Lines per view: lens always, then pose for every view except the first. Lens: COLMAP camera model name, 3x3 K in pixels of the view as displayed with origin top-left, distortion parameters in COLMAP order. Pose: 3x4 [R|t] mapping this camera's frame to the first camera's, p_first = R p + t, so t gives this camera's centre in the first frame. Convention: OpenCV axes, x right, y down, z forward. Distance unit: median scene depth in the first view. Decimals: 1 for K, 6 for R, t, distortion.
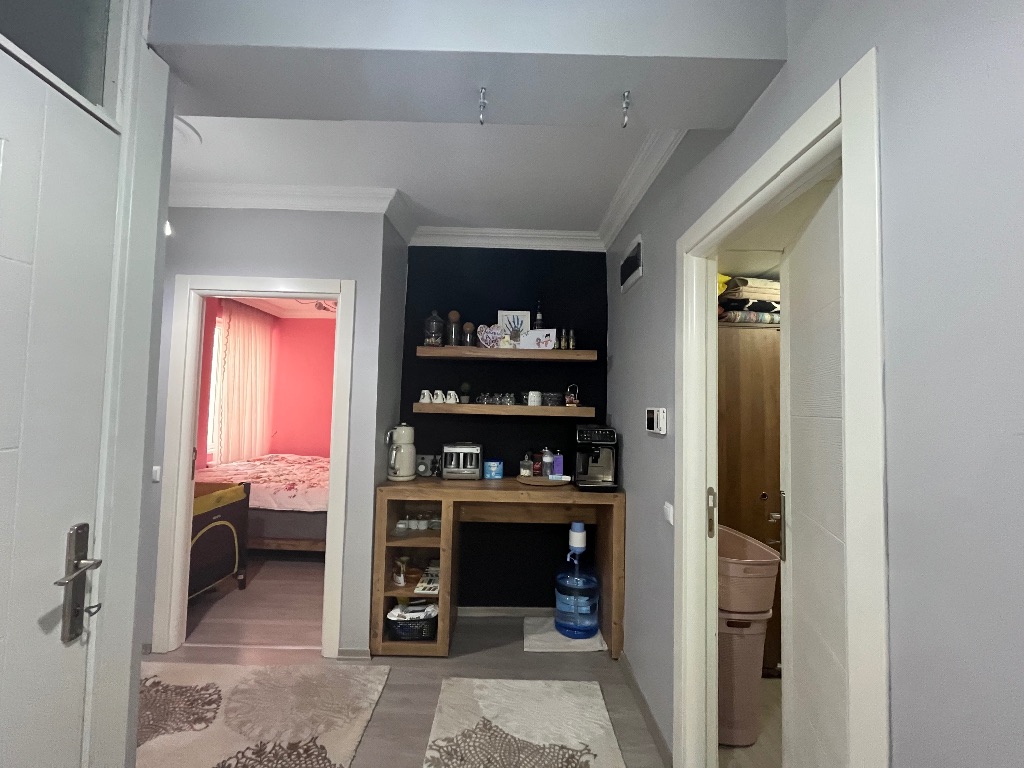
lens RADIAL K [[410.0, 0, 512.1], [0, 410.0, 383.7], [0, 0, 1]] dist [-0.007644, 0.000160]
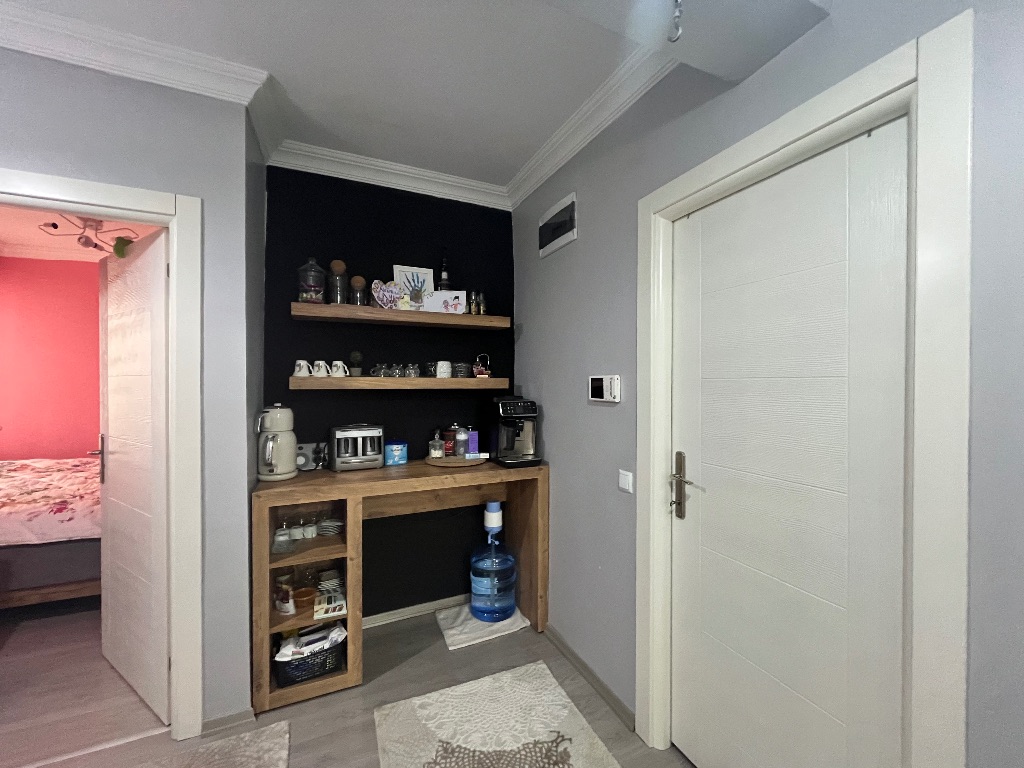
lens RADIAL K [[410.0, 0, 507.1], [0, 410.0, 384.7], [0, 0, 1]] dist [-0.007644, 0.000160]
pose [[0.914126, -0.024762, 0.404673, -0.189009], [-0.000093, 0.998120, 0.061287, 0.015484], [-0.405430, -0.056061, 0.912405, 0.151225]]
